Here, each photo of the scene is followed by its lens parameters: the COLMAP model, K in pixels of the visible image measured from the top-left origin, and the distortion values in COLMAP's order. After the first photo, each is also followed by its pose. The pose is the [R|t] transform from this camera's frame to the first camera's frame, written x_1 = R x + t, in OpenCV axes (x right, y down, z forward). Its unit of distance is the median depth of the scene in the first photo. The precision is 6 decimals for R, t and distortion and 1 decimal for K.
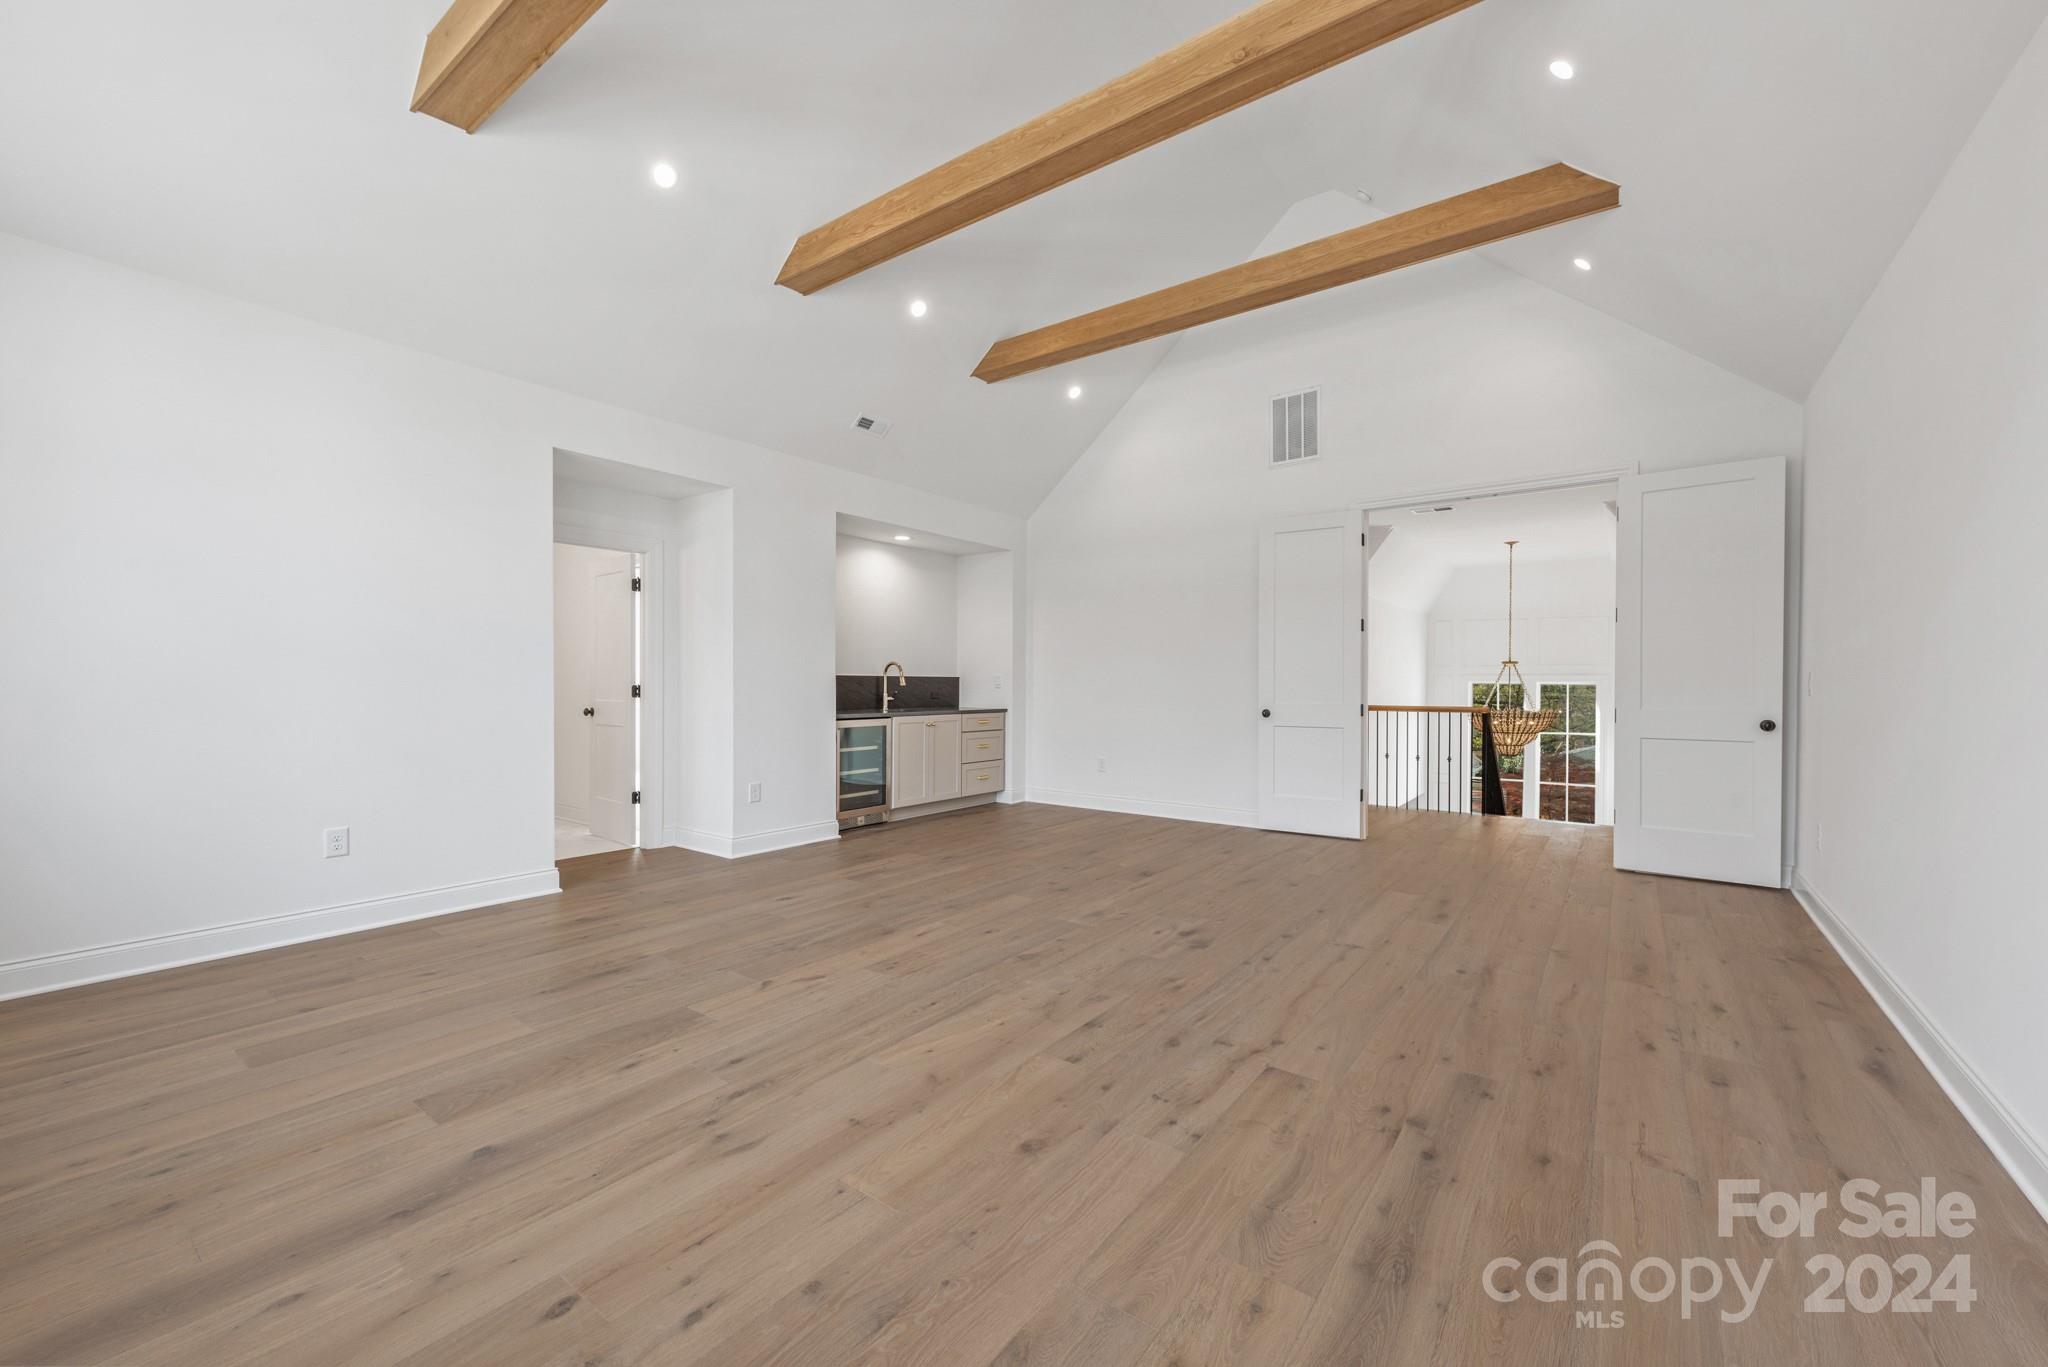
lens RADIAL K [[809.1, 0, 1041.2], [0, 809.1, 684.8], [0, 0, 1]] dist [0.007340, -0.001727]
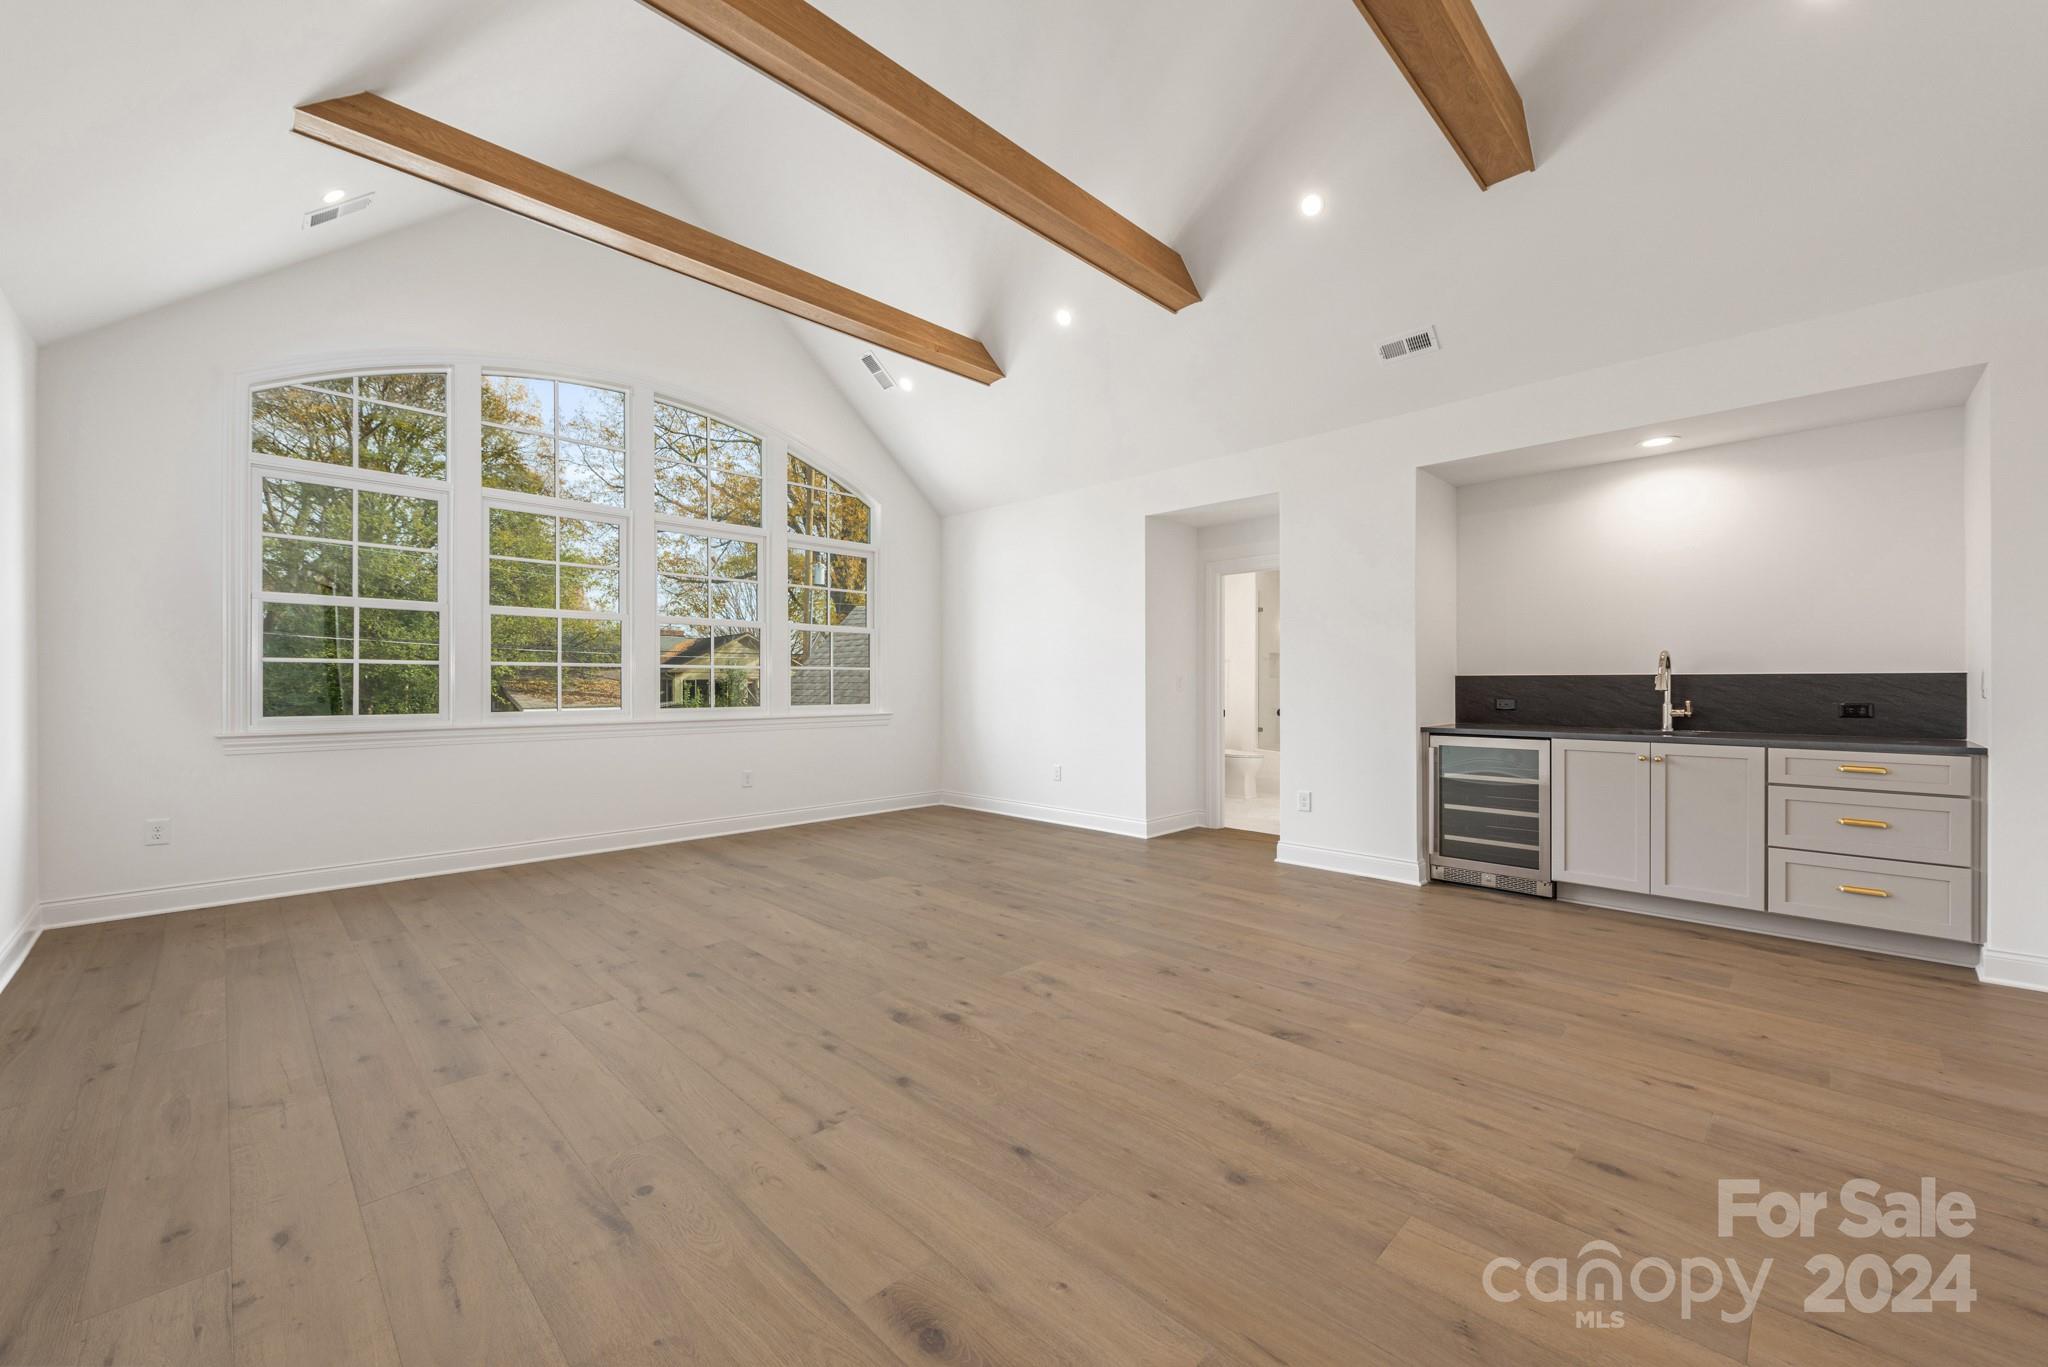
lens RADIAL K [[809.1, 0, 1025.1], [0, 809.1, 675.5], [0, 0, 1]] dist [0.007340, -0.001727]
pose [[-0.164053, -0.012345, -0.986374, 0.936220], [-0.003648, 0.999922, -0.011907, -0.002069], [0.986445, 0.001644, -0.164085, 1.219223]]
